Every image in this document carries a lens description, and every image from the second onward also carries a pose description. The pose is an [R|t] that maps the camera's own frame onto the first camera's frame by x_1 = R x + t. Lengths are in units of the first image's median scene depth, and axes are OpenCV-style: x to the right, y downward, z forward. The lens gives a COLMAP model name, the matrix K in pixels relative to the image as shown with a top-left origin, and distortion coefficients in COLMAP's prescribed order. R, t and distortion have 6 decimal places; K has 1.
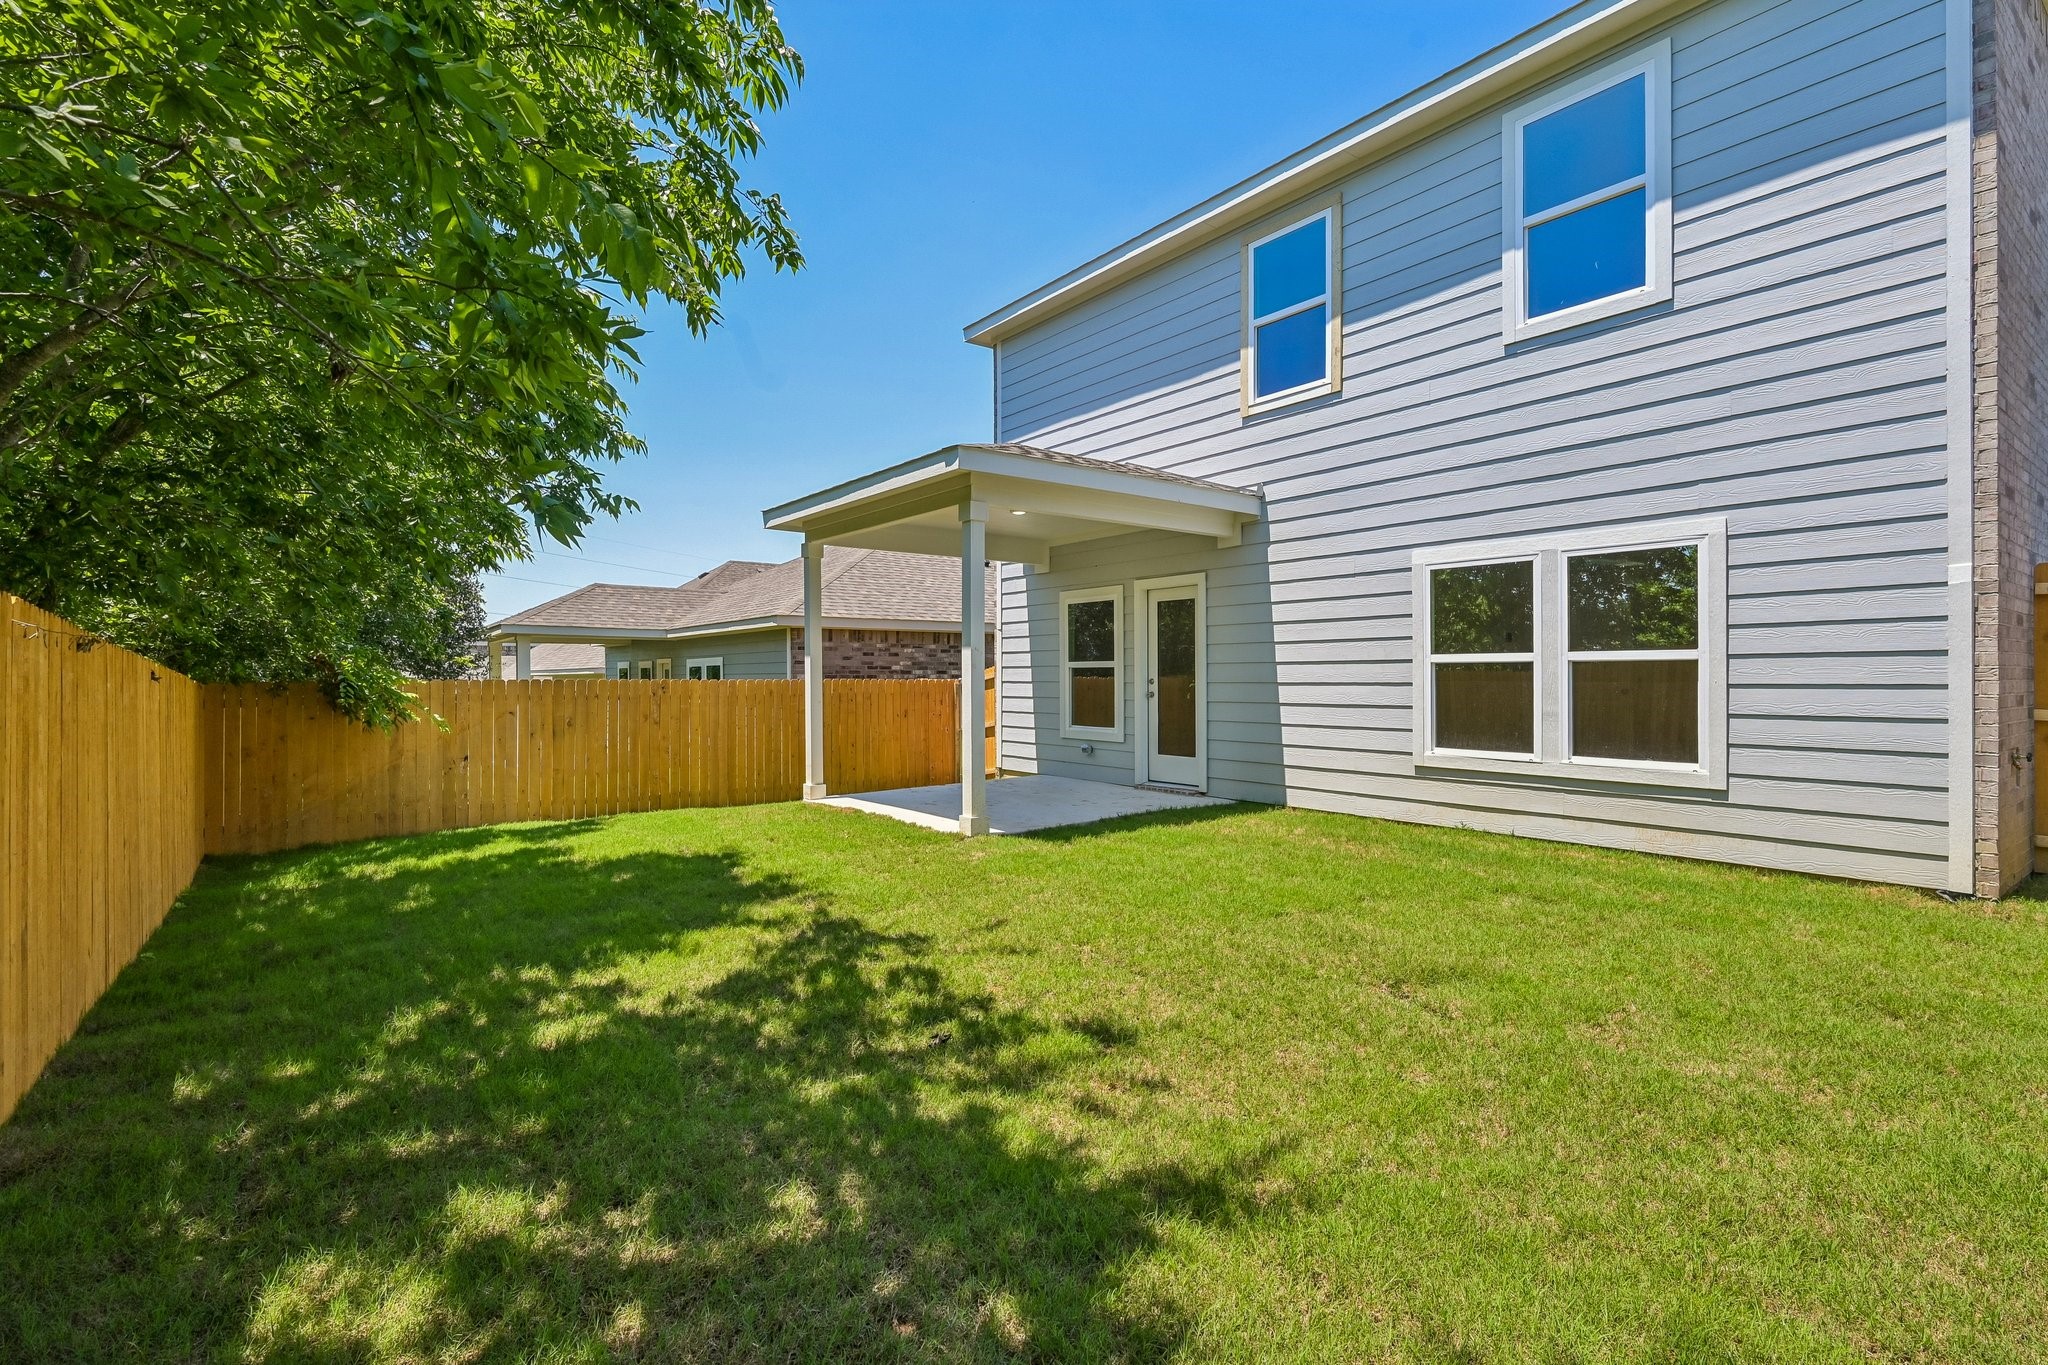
lens RADIAL K [[942.6, 0, 1018.8], [0, 942.6, 676.9], [0, 0, 1]] dist [0.001265, 0.000108]
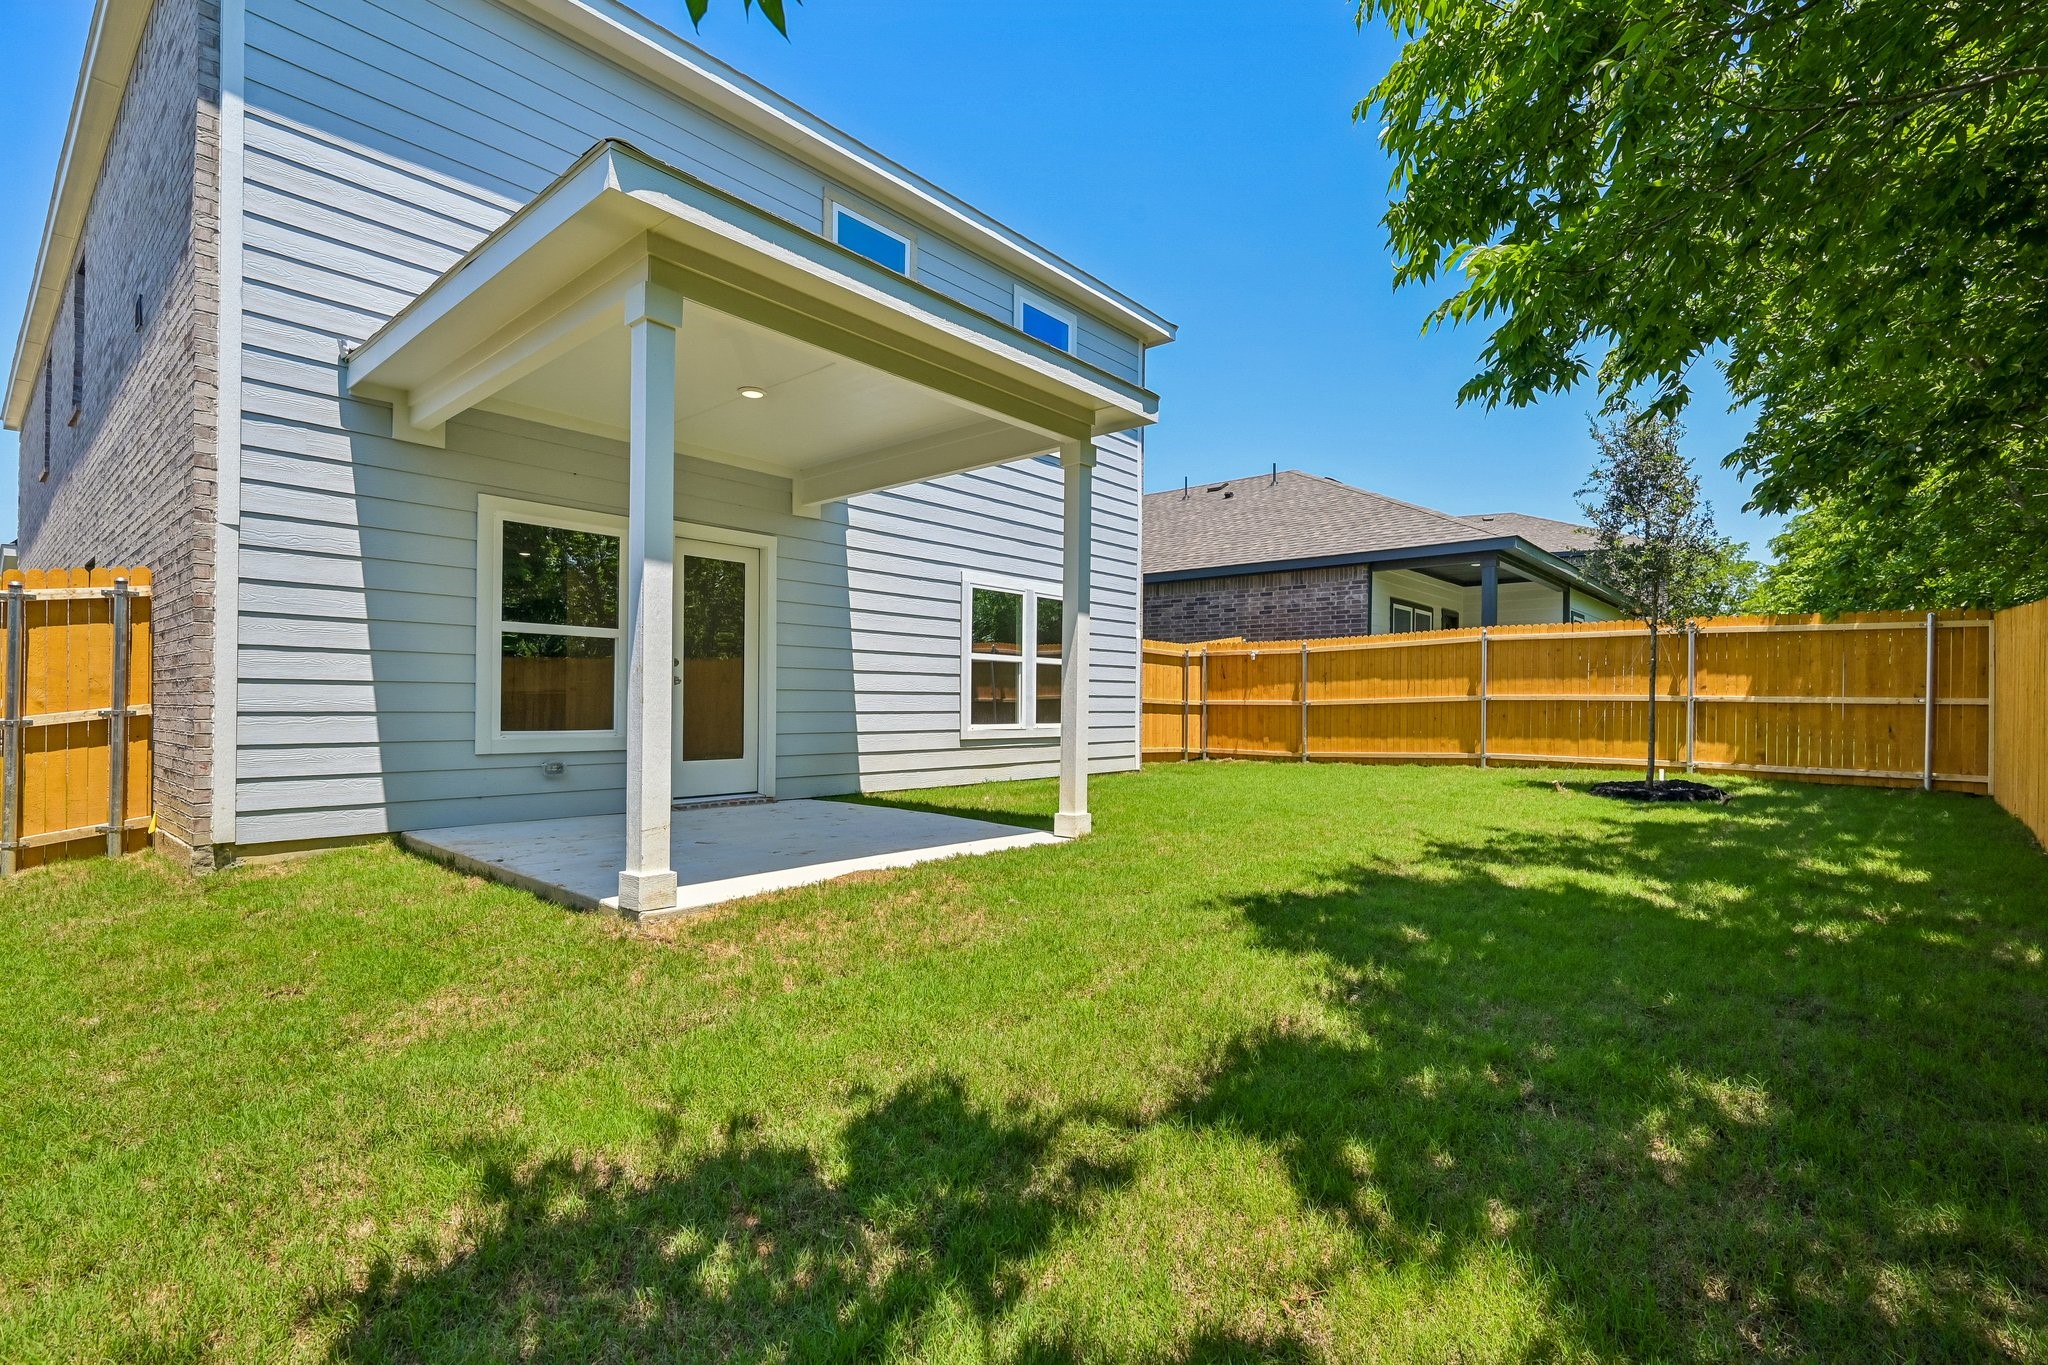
lens RADIAL K [[942.6, 0, 1020.5], [0, 942.6, 695.6], [0, 0, 1]] dist [0.001265, 0.000108]
pose [[-0.196492, 0.007171, 0.980479, -0.728874], [-0.009987, 0.999907, -0.009315, 0.040340], [-0.980455, -0.011623, -0.196402, 1.025292]]
